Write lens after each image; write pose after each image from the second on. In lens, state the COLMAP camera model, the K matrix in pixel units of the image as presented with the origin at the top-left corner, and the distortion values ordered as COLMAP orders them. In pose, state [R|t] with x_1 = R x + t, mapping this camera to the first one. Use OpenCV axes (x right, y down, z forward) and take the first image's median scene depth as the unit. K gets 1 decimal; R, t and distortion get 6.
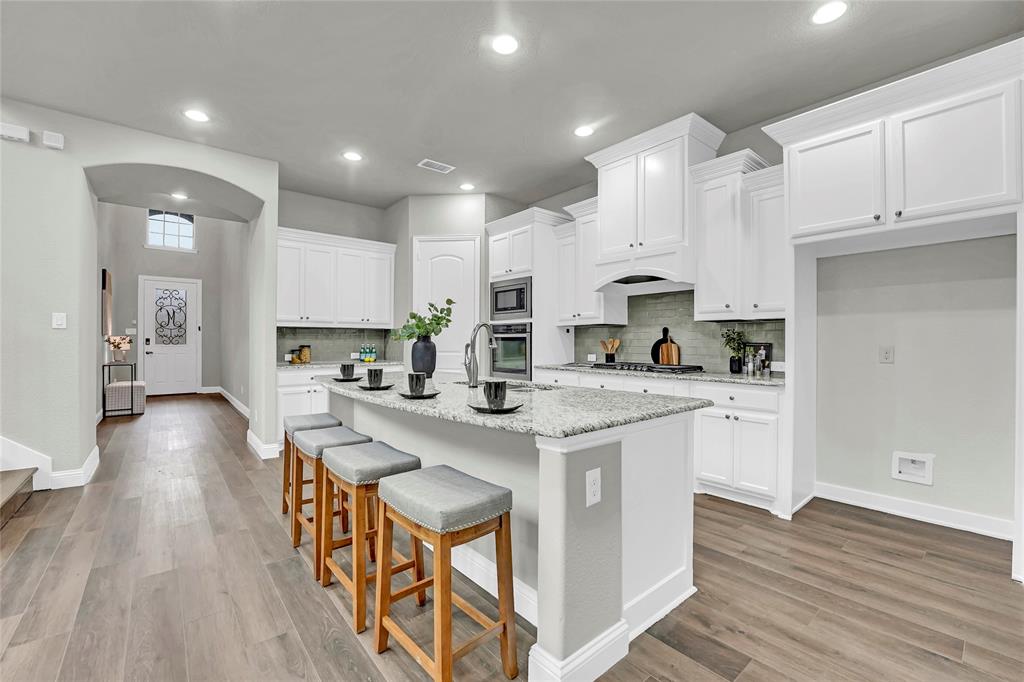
lens RADIAL K [[429.3, 0, 512.0], [0, 429.3, 341.0], [0, 0, 1]] dist [-0.027266, 0.004136]
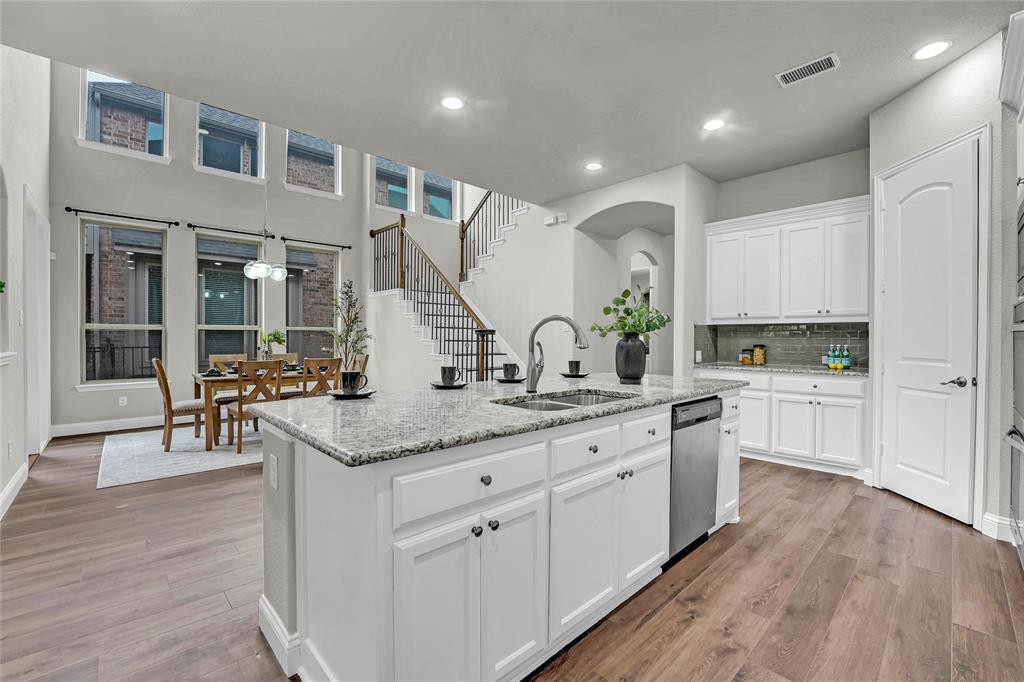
lens RADIAL K [[429.3, 0, 512.0], [0, 429.3, 341.0], [0, 0, 1]] dist [-0.027266, 0.004136]
pose [[0.058226, 0.006079, -0.998285, 0.437218], [-0.007829, 0.999953, 0.005632, 0.001645], [0.998273, 0.007487, 0.058271, 0.518091]]
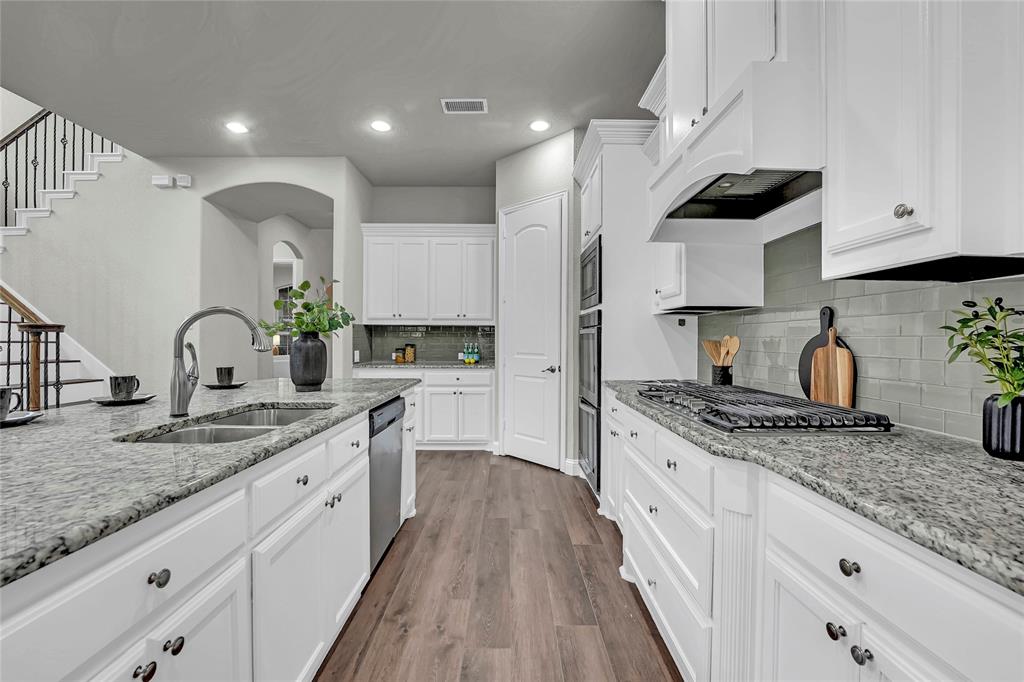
lens RADIAL K [[429.3, 0, 512.0], [0, 429.3, 341.0], [0, 0, 1]] dist [-0.027266, 0.004136]
pose [[0.767165, 0.005337, -0.641427, 0.369747], [-0.005923, 0.999982, 0.001237, 0.001251], [0.641422, 0.002850, 0.767183, 0.482773]]
